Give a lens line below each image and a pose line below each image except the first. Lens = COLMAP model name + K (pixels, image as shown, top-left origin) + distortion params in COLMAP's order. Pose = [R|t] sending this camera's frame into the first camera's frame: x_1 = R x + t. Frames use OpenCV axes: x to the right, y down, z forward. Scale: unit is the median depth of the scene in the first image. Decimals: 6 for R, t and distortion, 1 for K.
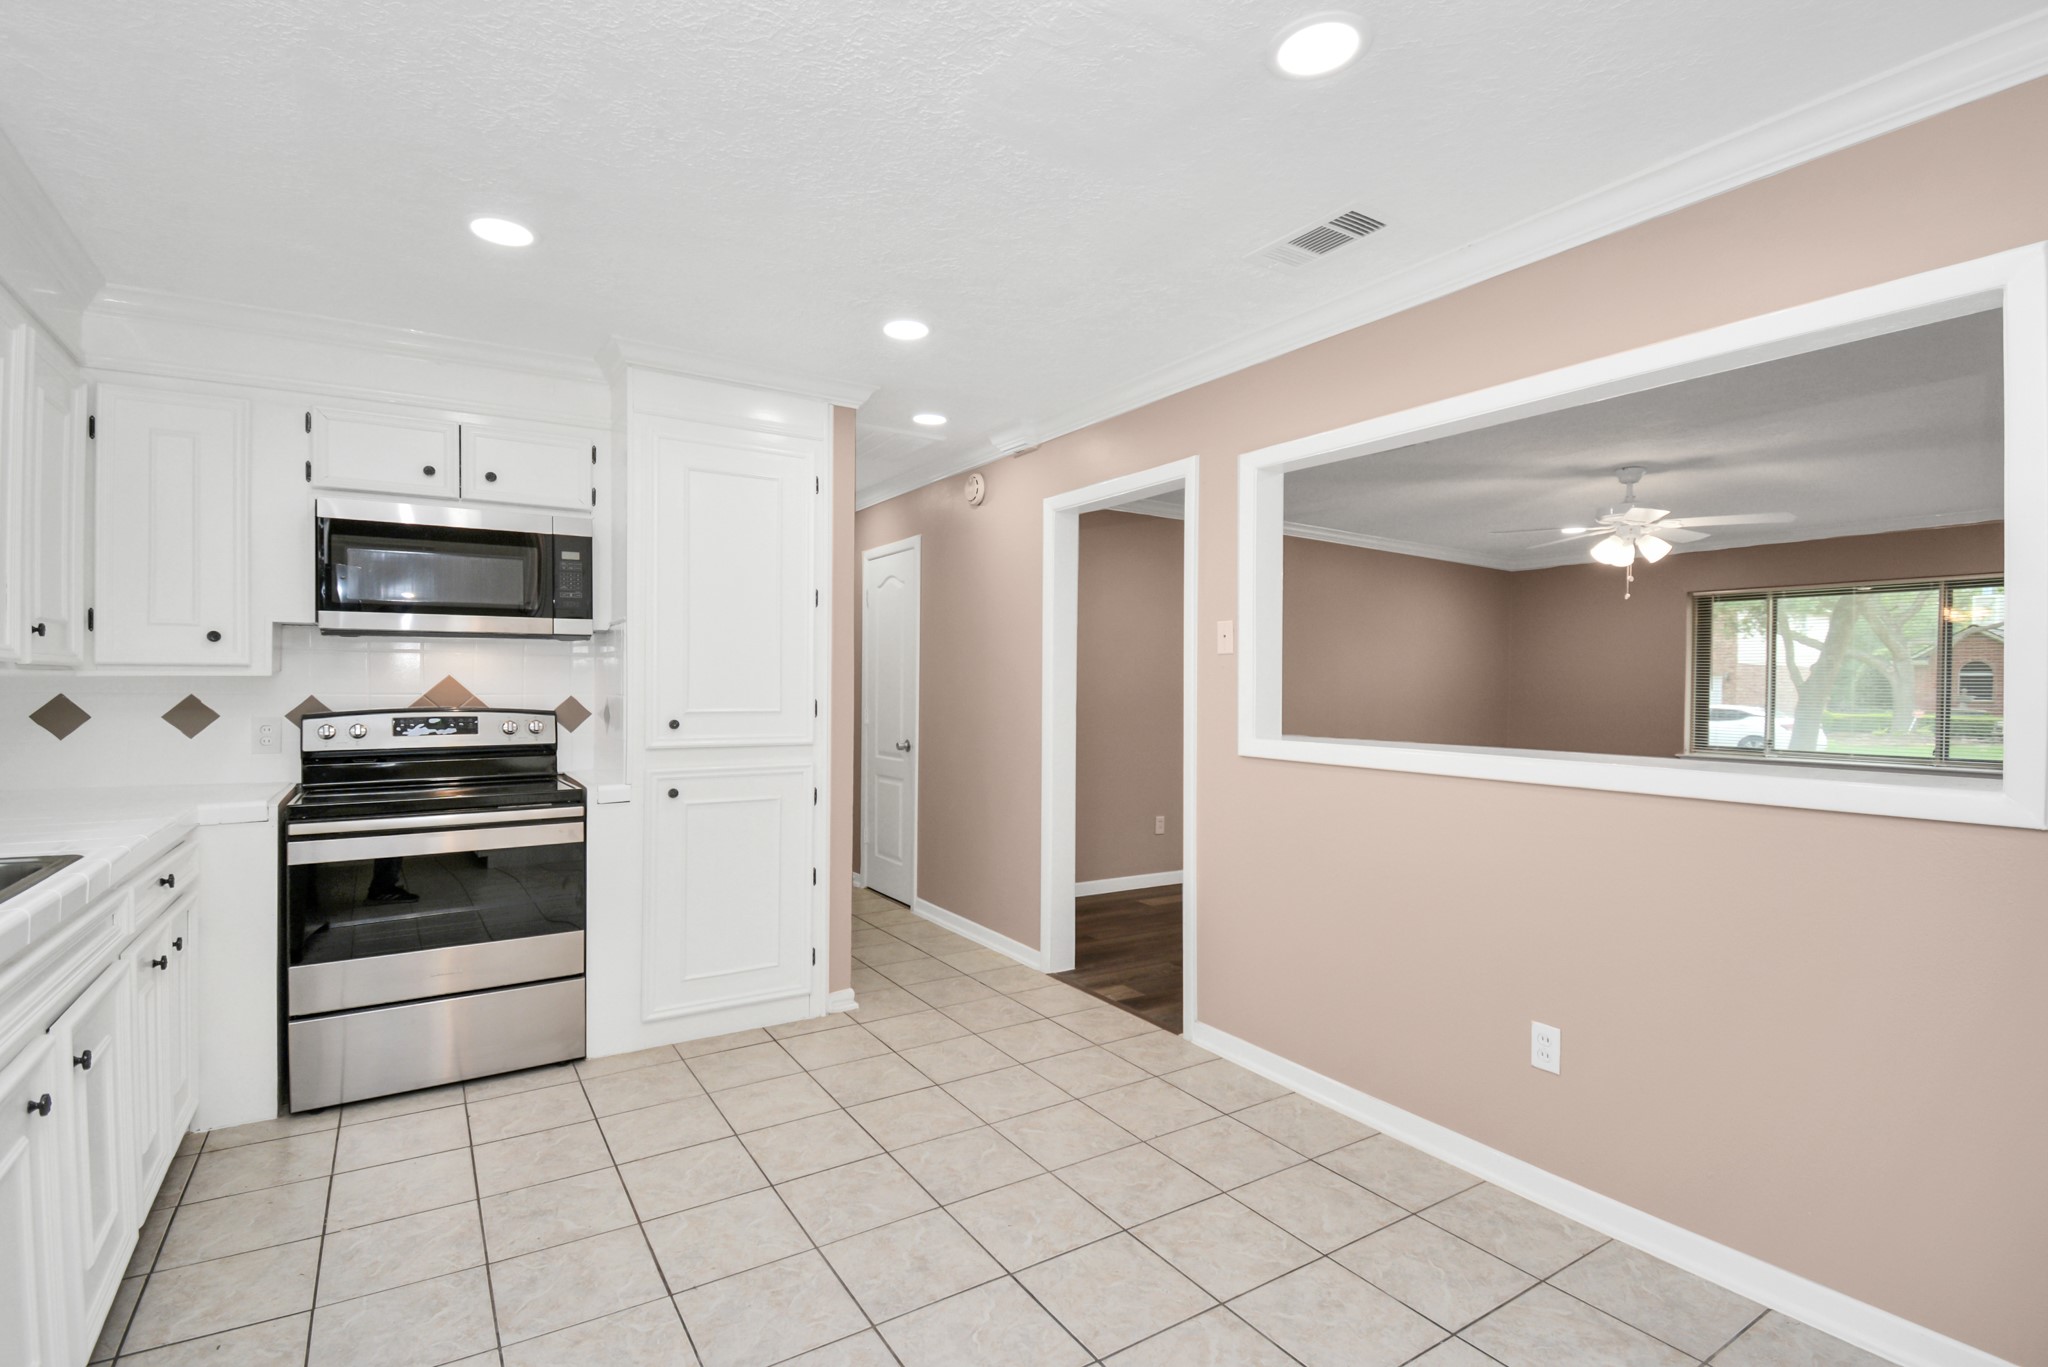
lens RADIAL K [[919.5, 0, 960.0], [0, 919.5, 696.3], [0, 0, 1]] dist [0.022242, -0.026175]
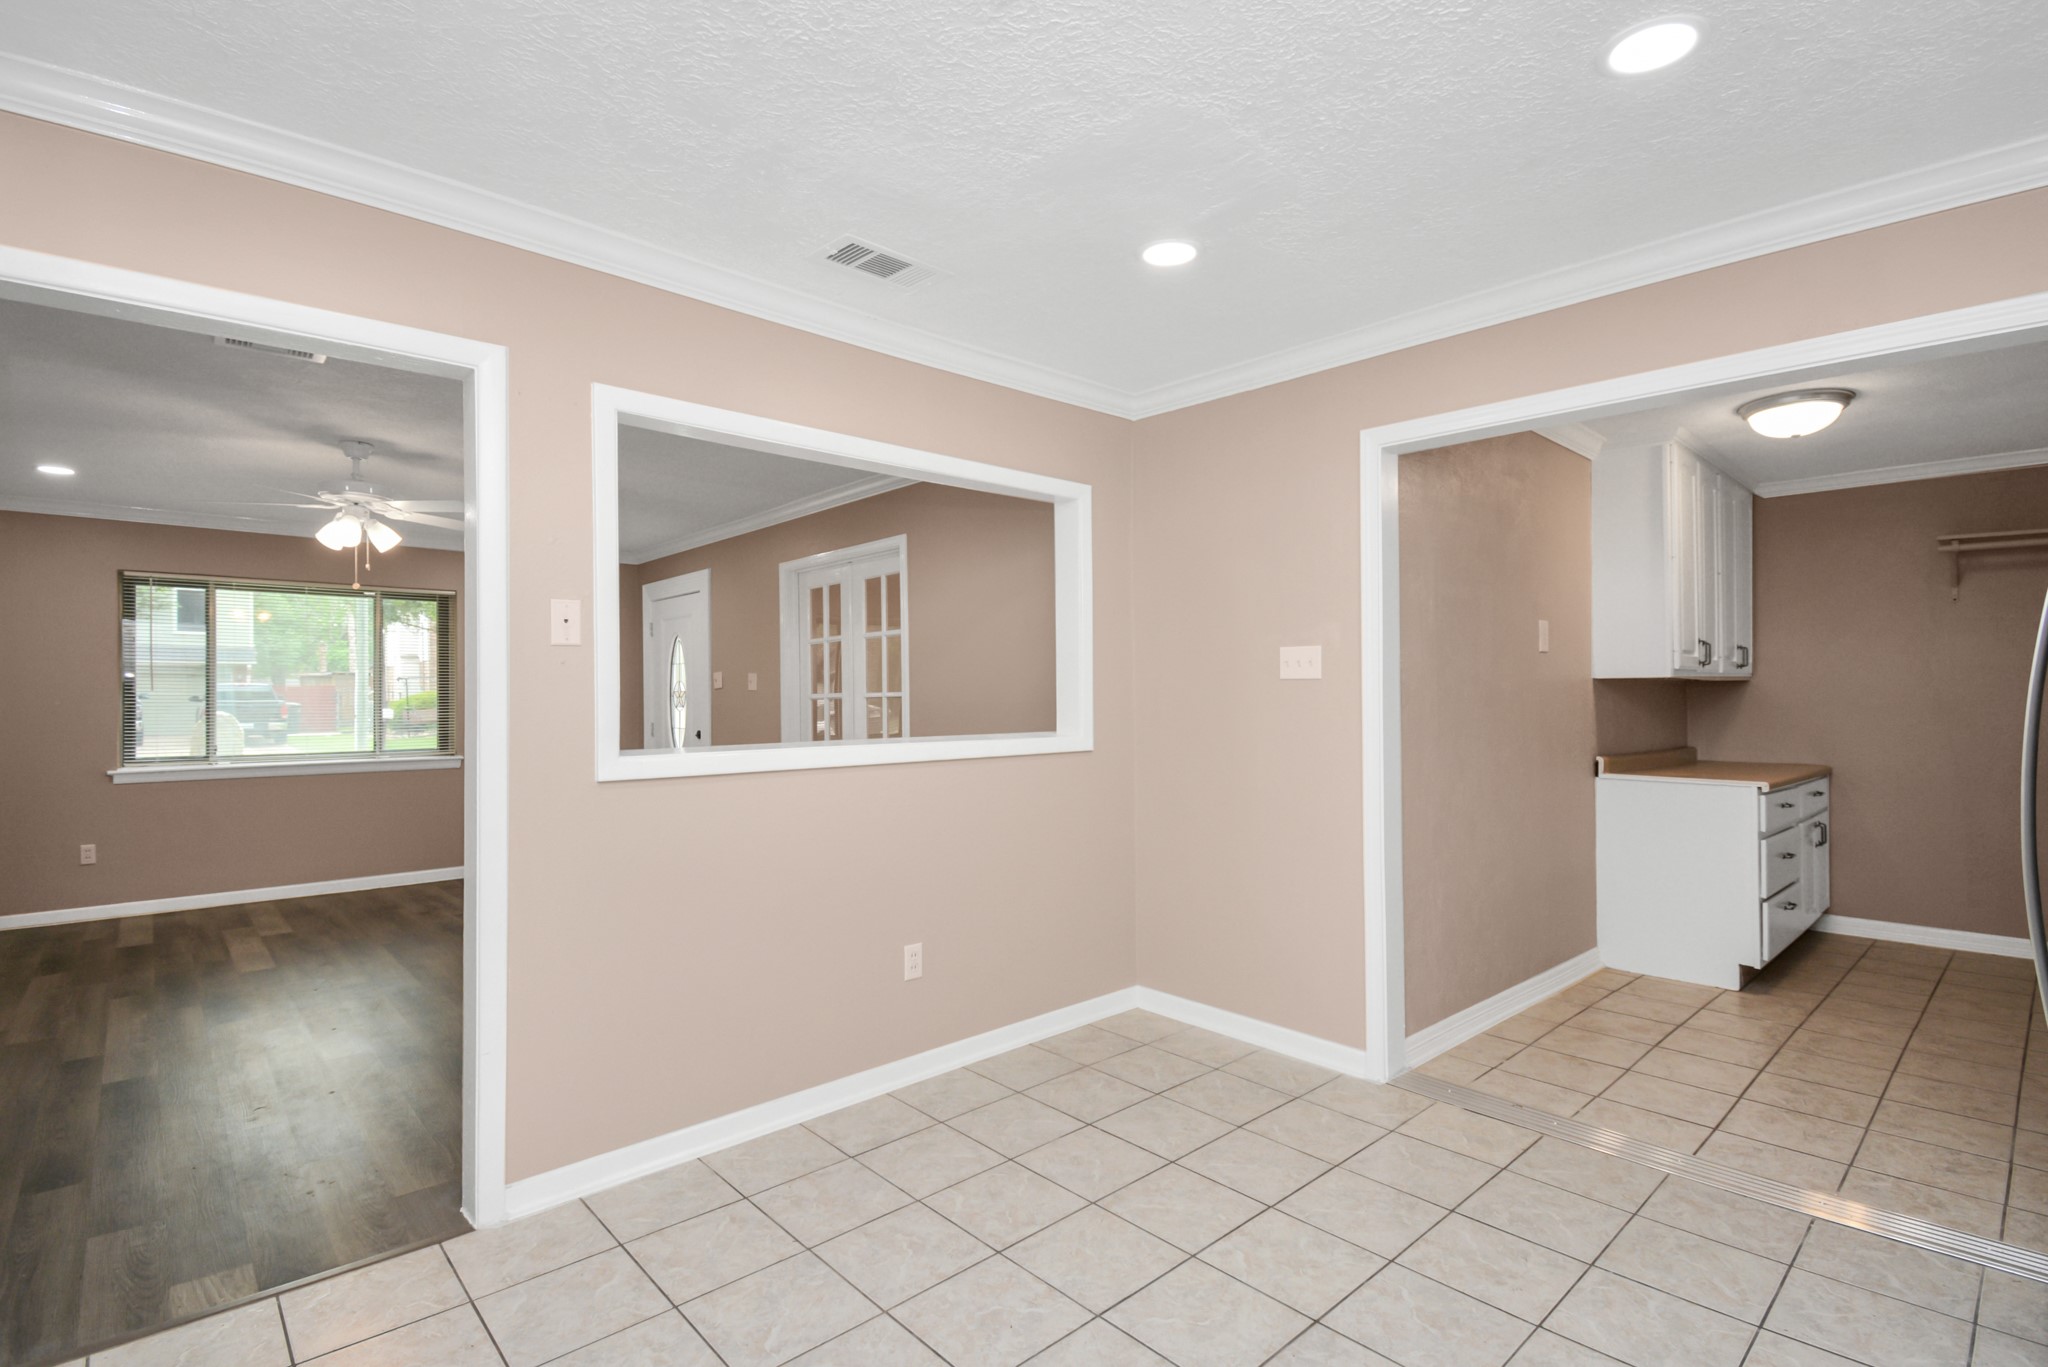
lens RADIAL K [[999.8, 0, 1128.8], [0, 999.8, 684.4], [0, 0, 1]] dist [0.028581, -0.035350]
pose [[-0.278046, -0.002223, 0.960565, -0.610595], [0.011882, 0.999913, 0.005754, -0.014425], [-0.960494, 0.013013, -0.277996, 0.812098]]
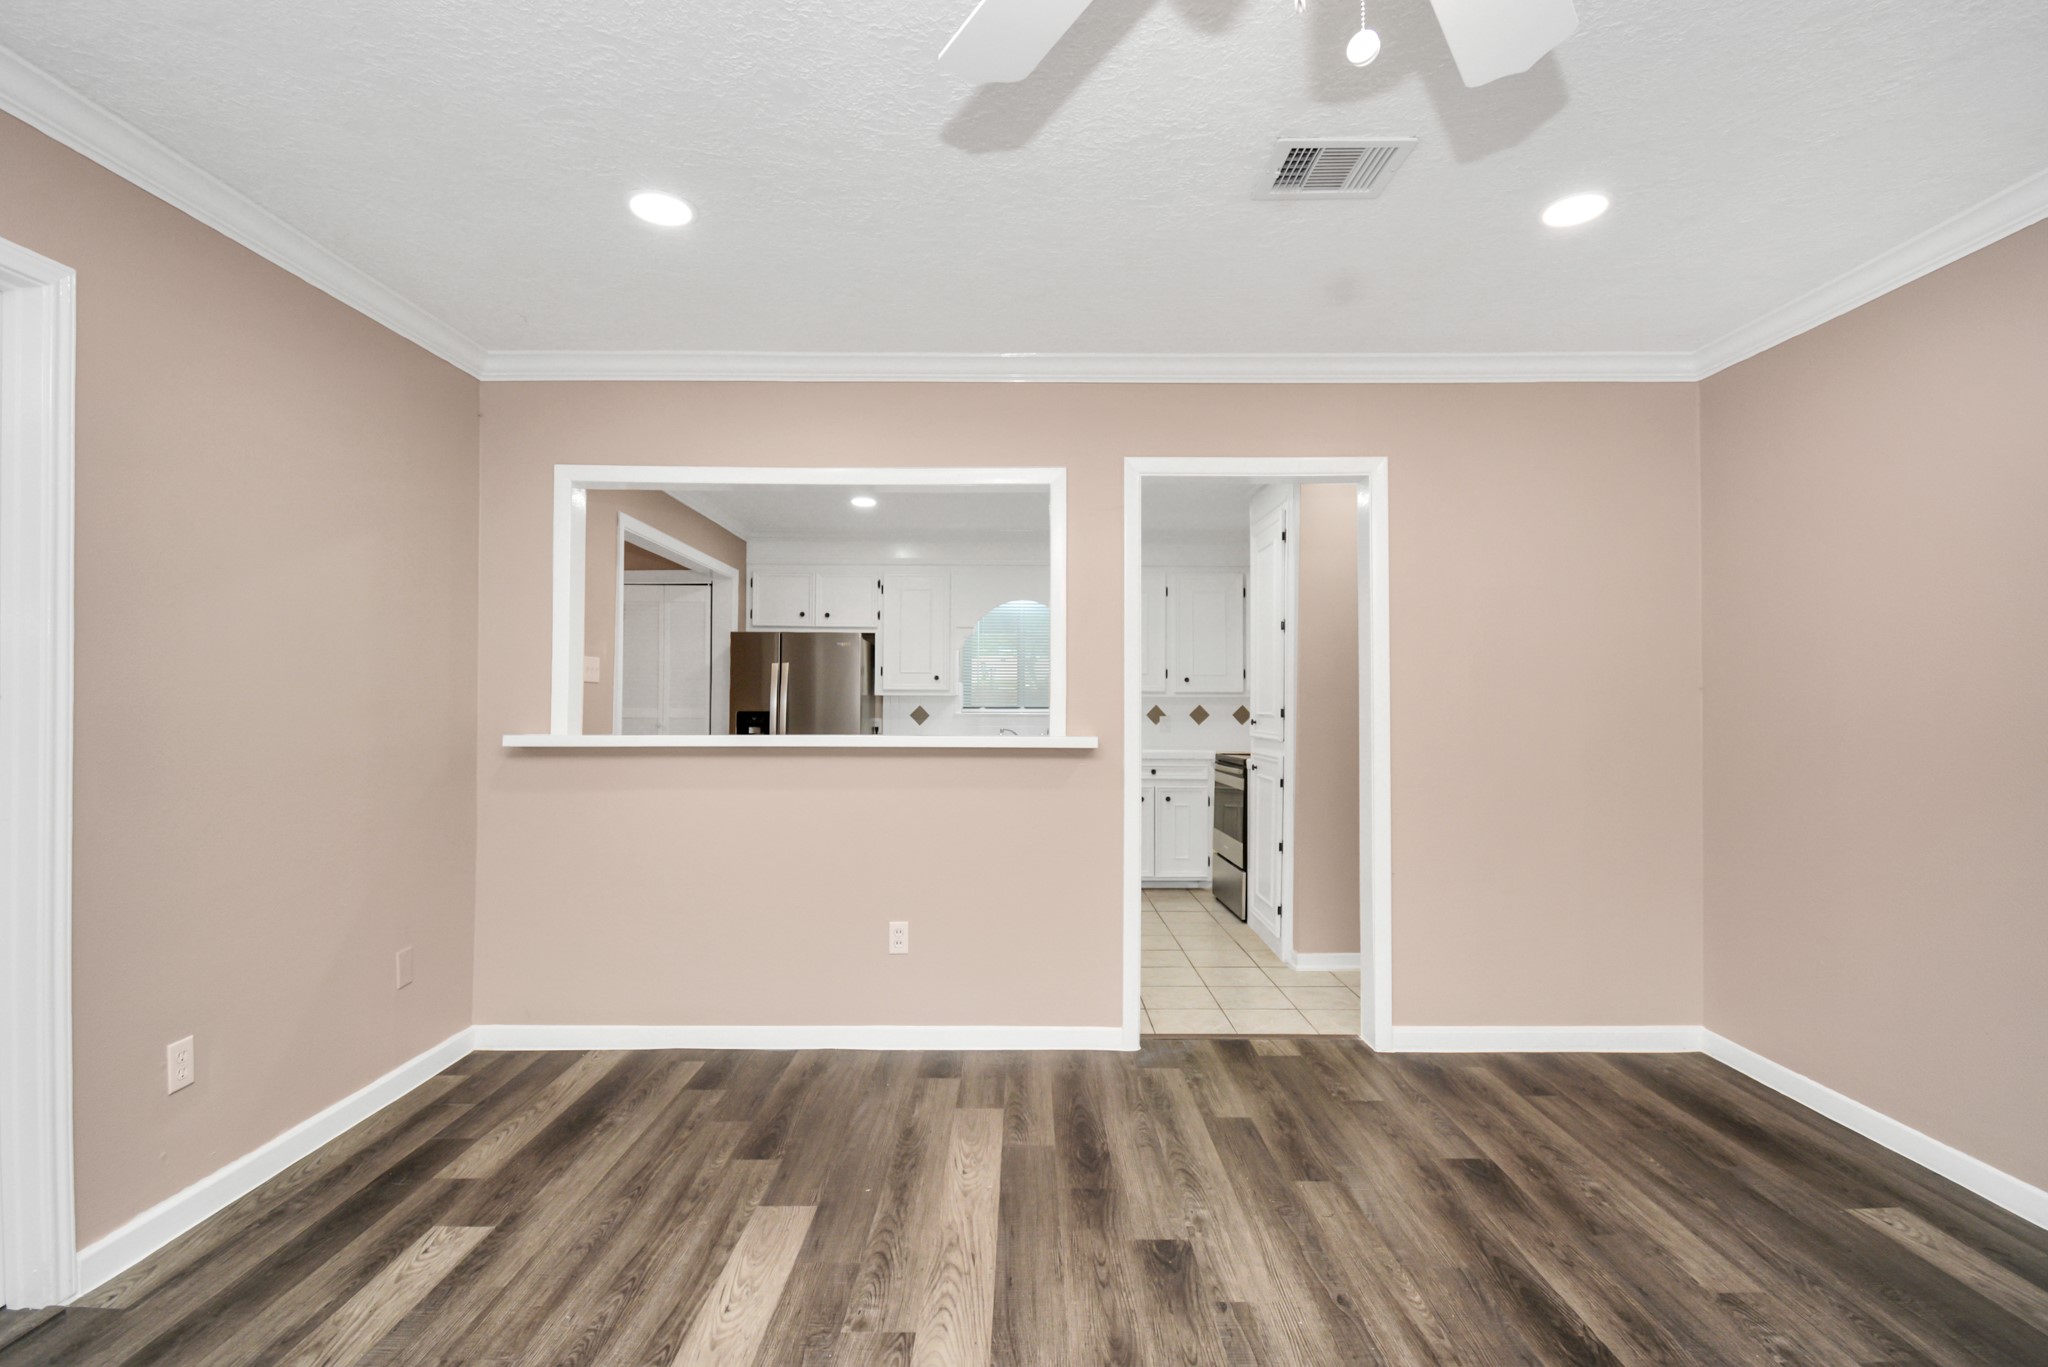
lens RADIAL K [[956.1, 0, 1036.4], [0, 956.1, 689.1], [0, 0, 1]] dist [0.025612, -0.029314]
pose [[-0.479710, -0.025358, -0.877061, 1.295280], [-0.015152, 0.999673, -0.020616, 0.015615], [0.877296, 0.003399, -0.479937, 1.501934]]
